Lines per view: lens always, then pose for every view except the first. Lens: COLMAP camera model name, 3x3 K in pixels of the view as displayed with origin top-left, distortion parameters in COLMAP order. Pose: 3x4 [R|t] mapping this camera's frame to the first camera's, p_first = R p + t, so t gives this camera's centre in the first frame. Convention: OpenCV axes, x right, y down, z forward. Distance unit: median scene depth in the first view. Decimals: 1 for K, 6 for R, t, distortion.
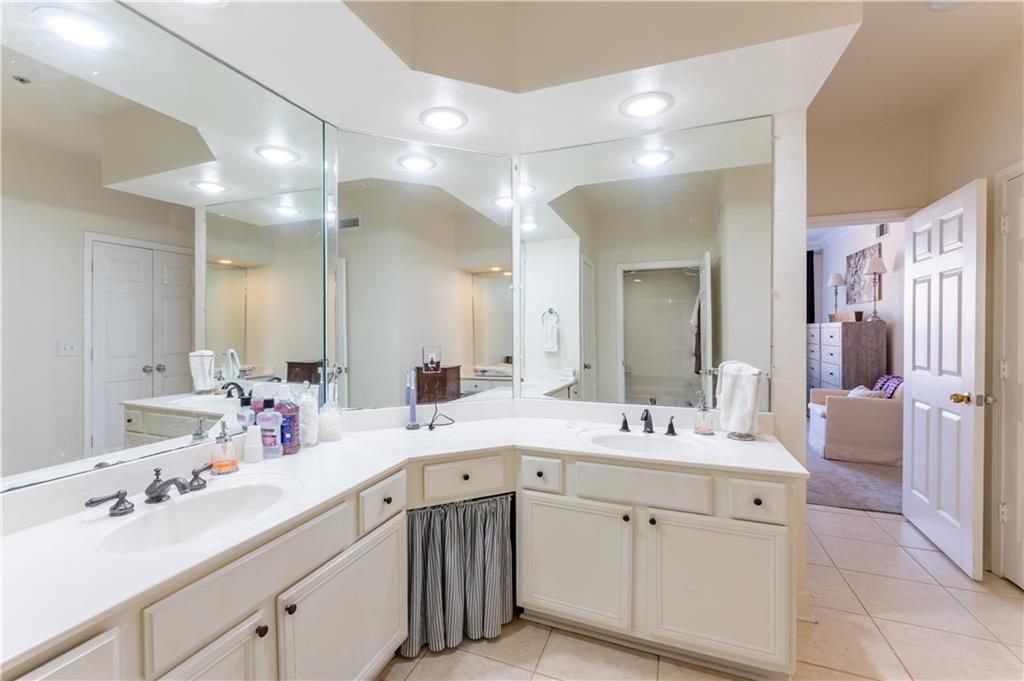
lens RADIAL K [[408.4, 0, 512.0], [0, 408.4, 340.5], [0, 0, 1]] dist [-0.000167, 0.000021]
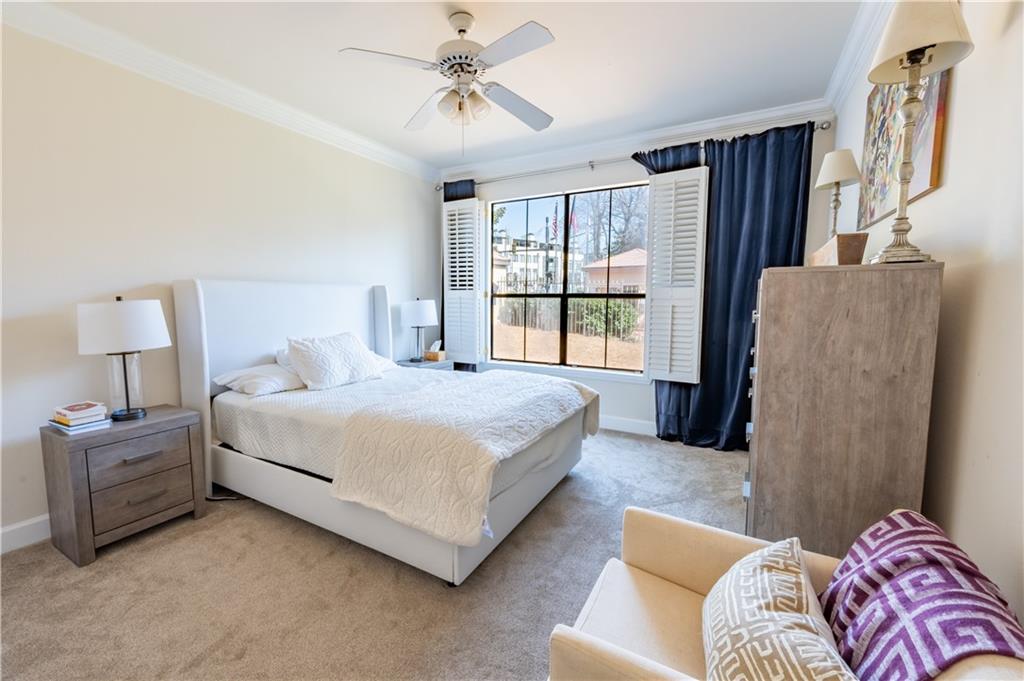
lens RADIAL K [[408.4, 0, 512.0], [0, 408.4, 340.5], [0, 0, 1]] dist [-0.000167, 0.000021]
pose [[0.991802, 0.021473, -0.125965, 0.689163], [-0.011251, 0.996626, 0.081306, -0.017727], [0.127286, -0.079222, 0.988697, 0.721379]]
